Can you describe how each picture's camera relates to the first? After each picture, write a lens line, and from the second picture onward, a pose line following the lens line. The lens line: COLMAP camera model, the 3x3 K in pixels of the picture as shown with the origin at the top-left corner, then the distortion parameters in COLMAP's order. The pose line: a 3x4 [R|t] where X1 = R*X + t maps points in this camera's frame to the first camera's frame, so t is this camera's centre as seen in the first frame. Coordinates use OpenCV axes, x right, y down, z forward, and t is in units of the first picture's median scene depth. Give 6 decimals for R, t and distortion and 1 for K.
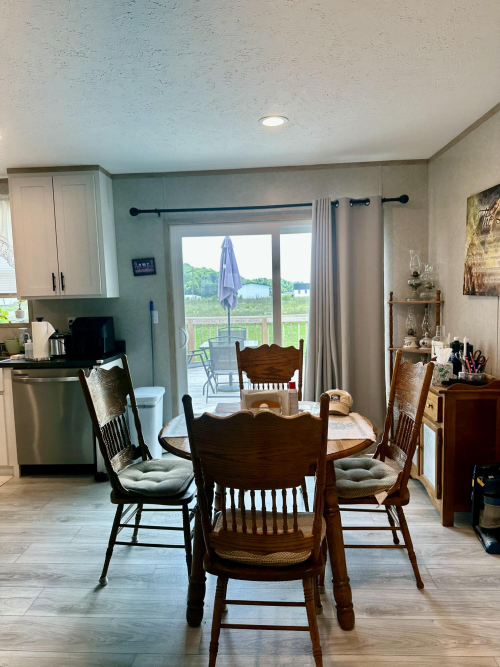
lens RADIAL K [[469.4, 0, 251.6], [0, 469.4, 337.1], [0, 0, 1]] dist [0.059692, -0.050841]
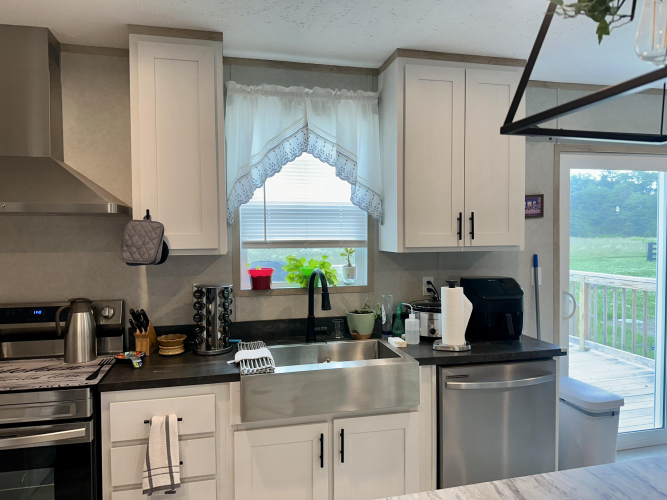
lens RADIAL K [[469.4, 0, 329.8], [0, 469.4, 250.9], [0, 0, 1]] dist [0.059692, -0.050841]
pose [[0.967741, 0.010787, 0.251718, -0.734247], [0.004511, 0.998181, -0.060116, -0.041994], [-0.251908, 0.059313, 0.965932, 0.404191]]
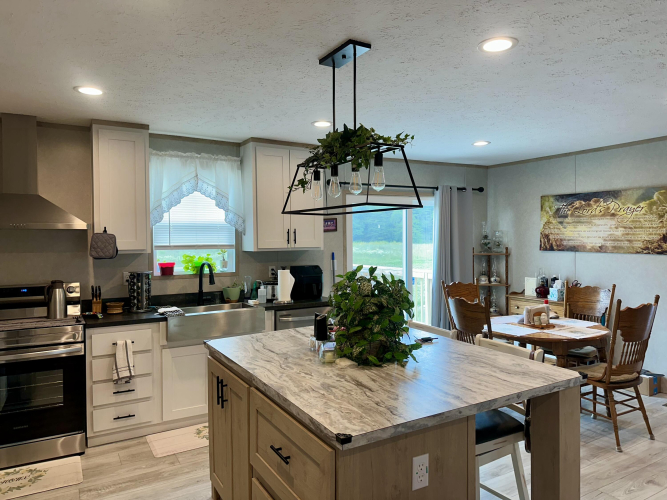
lens RADIAL K [[469.4, 0, 340.6], [0, 469.4, 250.8], [0, 0, 1]] dist [0.059692, -0.050841]
pose [[0.838376, 0.006871, 0.545049, -0.919692], [0.036011, 0.997038, -0.067960, 0.004434], [-0.543902, 0.076604, 0.835645, -0.048771]]
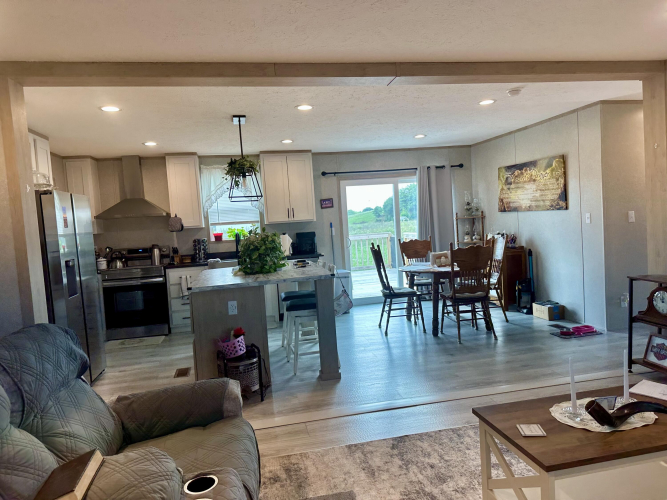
lens RADIAL K [[469.4, 0, 330.7], [0, 469.4, 248.5], [0, 0, 1]] dist [0.059692, -0.050841]
pose [[0.972201, -0.048480, 0.229076, -0.657404], [0.058980, 0.997489, -0.039208, 0.095545], [-0.226600, 0.051629, 0.972619, -0.750125]]
